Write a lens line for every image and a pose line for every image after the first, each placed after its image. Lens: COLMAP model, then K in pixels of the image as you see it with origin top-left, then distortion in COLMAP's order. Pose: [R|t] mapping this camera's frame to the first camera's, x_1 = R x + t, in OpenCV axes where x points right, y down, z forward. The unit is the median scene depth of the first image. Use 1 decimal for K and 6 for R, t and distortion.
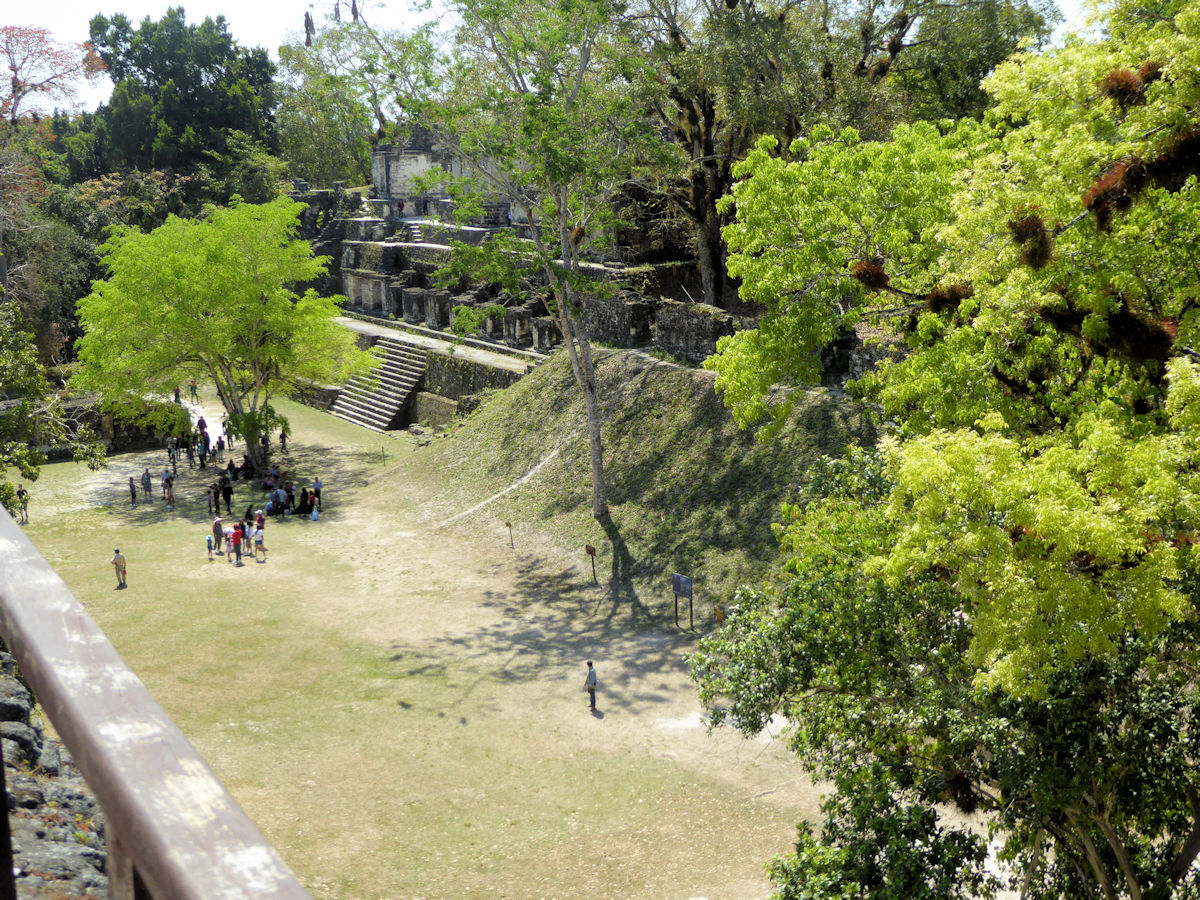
lens RADIAL K [[1779.7, 0, 600.0], [0, 1779.7, 450.0], [0, 0, 1]] dist [-0.014601, 0.123729]
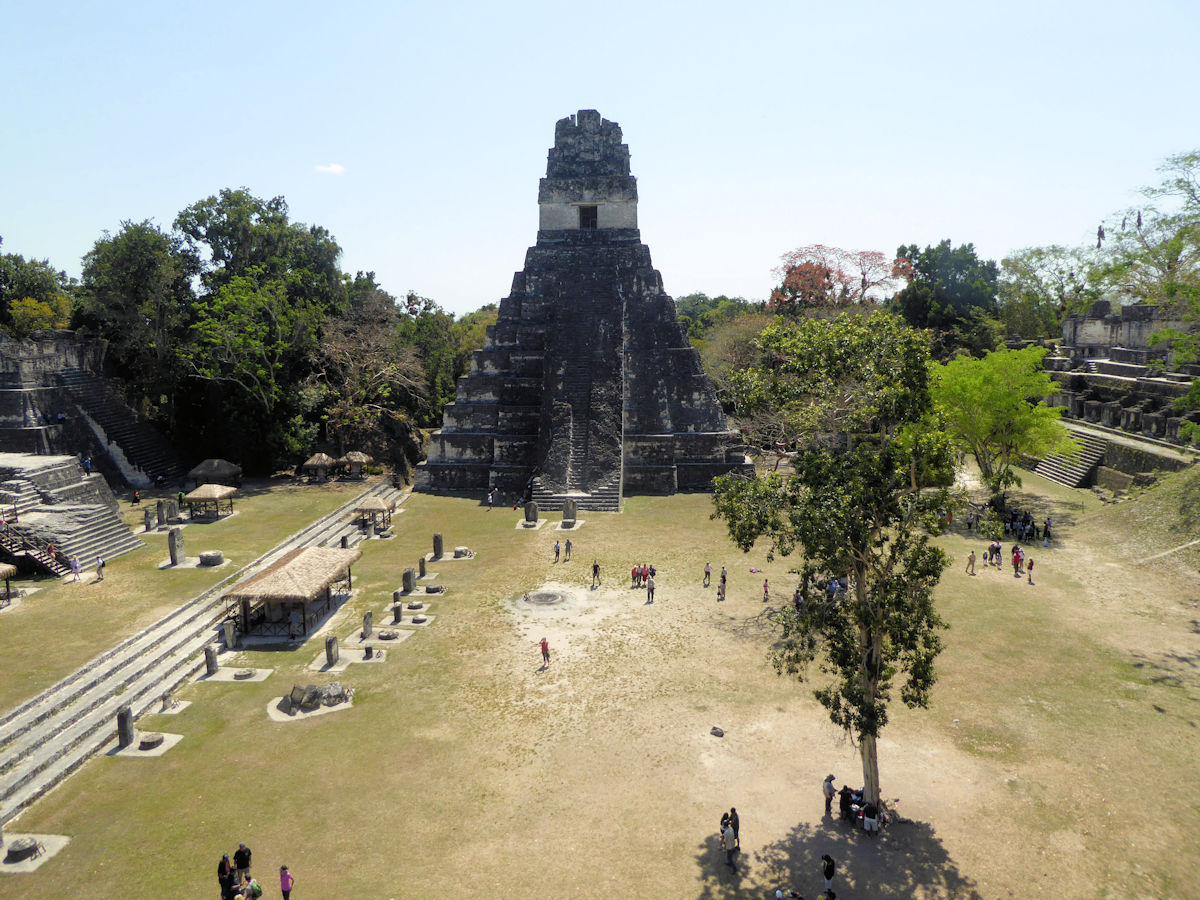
lens RADIAL K [[895.0, 0, 600.0], [0, 895.0, 450.0], [0, 0, 1]] dist [-0.016684, 0.012546]
pose [[0.843888, 0.079442, -0.530605, -0.064632], [-0.090188, 0.995909, 0.005671, -0.012674], [0.528885, 0.043068, 0.847600, 0.083443]]
